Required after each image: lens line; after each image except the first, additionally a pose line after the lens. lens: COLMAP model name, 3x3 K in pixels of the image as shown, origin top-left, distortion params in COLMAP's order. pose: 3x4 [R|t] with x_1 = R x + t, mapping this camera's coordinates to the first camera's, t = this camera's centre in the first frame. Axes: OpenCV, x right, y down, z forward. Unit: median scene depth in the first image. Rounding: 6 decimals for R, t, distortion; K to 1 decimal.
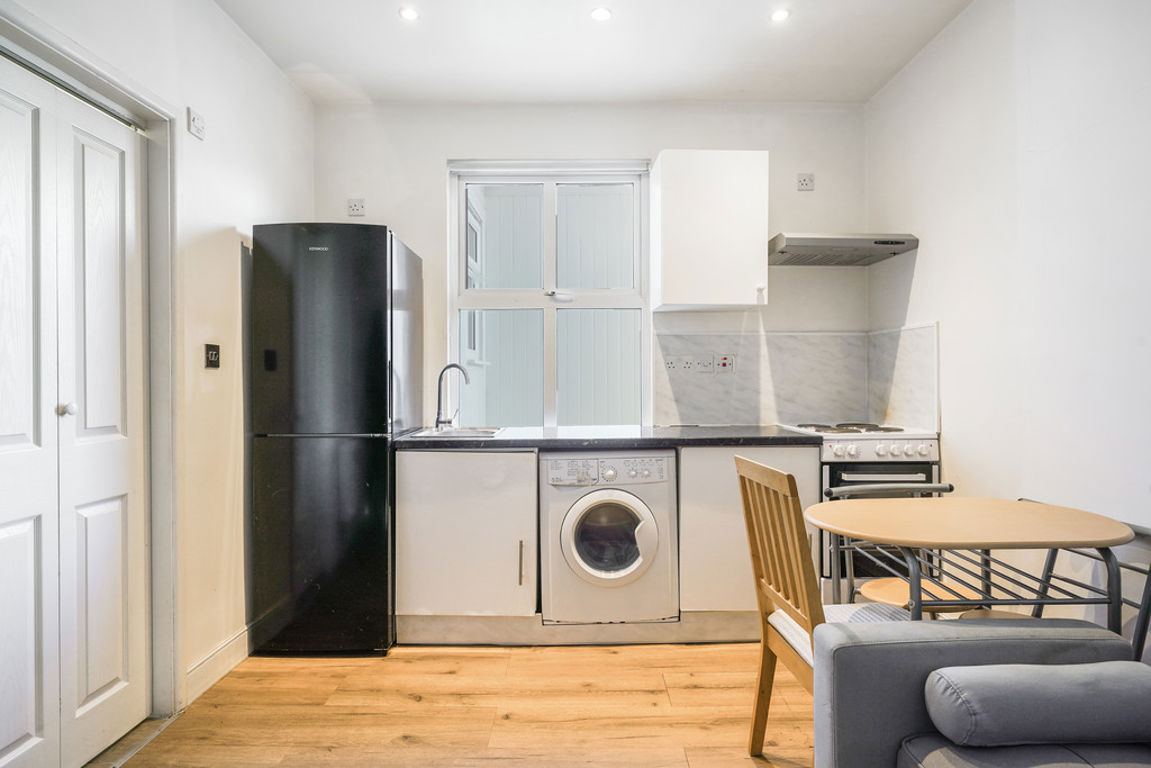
lens RADIAL K [[589.5, 0, 578.2], [0, 589.5, 384.2], [0, 0, 1]] dist [0.003401, 0.000759]
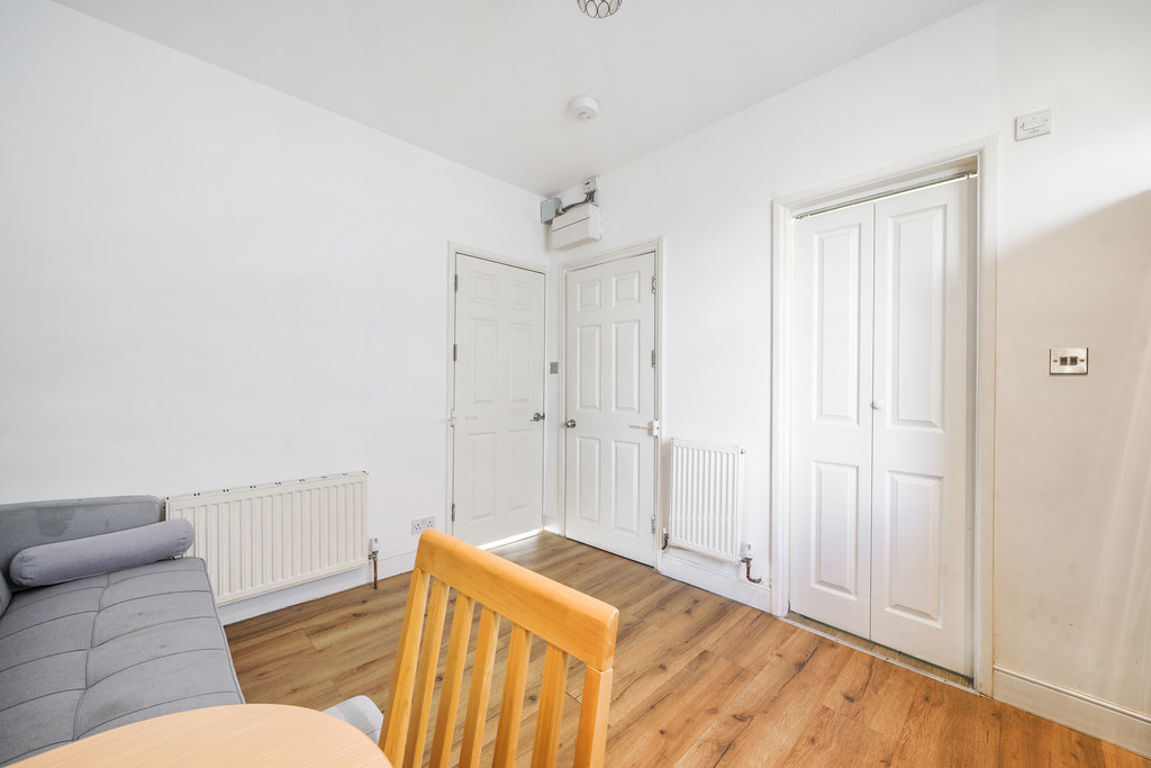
lens RADIAL K [[441.5, 0, 575.6], [0, 441.5, 382.6], [0, 0, 1]] dist [-0.000812, -0.000068]
pose [[-0.726786, -0.005521, -0.686842, 0.458270], [-0.008610, 0.999962, 0.001072, -0.009556], [0.686810, 0.006693, -0.726806, 1.169067]]
